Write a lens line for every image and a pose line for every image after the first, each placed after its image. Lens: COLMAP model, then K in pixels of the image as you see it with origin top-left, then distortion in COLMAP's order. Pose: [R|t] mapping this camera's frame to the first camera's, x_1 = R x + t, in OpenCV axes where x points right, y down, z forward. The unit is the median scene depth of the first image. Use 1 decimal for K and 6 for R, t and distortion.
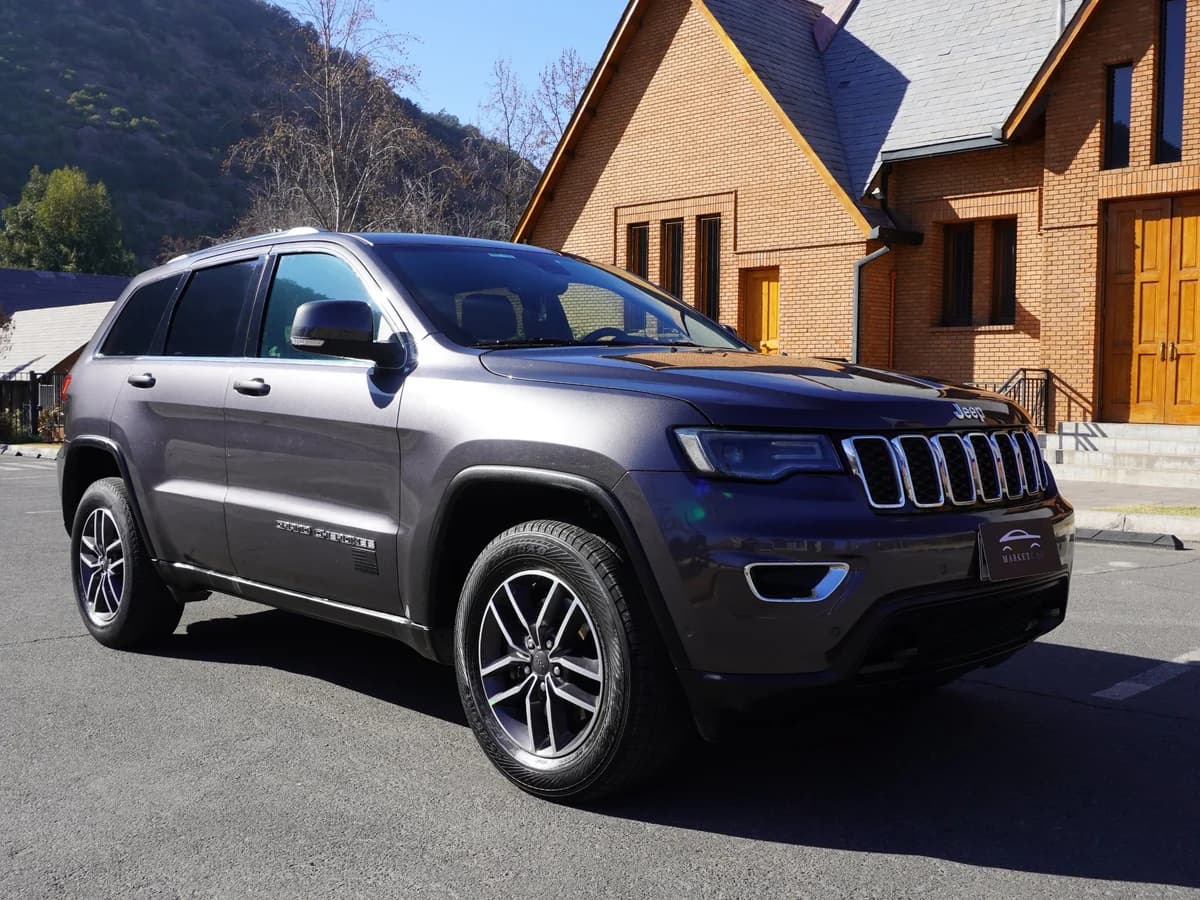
lens RADIAL K [[1197.3, 0, 599.6], [0, 1197.3, 452.2], [0, 0, 1]] dist [-0.027486, 0.000000]
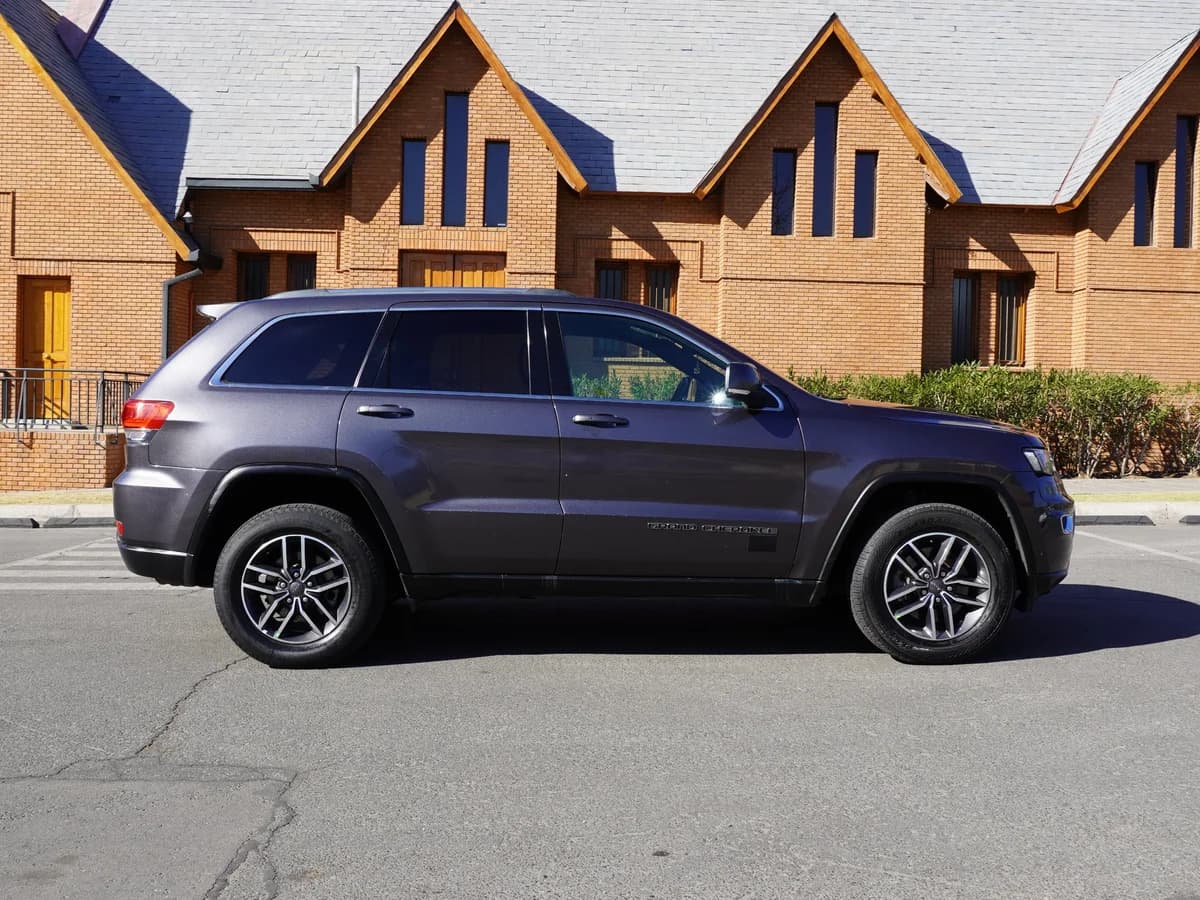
lens RADIAL K [[1197.3, 0, 598.3], [0, 1197.3, 451.5], [0, 0, 1]] dist [-0.027486, 0.000000]
pose [[0.685039, -0.018545, 0.728270, -0.285990], [0.024675, 0.999693, 0.002247, -0.005841], [-0.728088, 0.016431, 0.685287, 0.030433]]
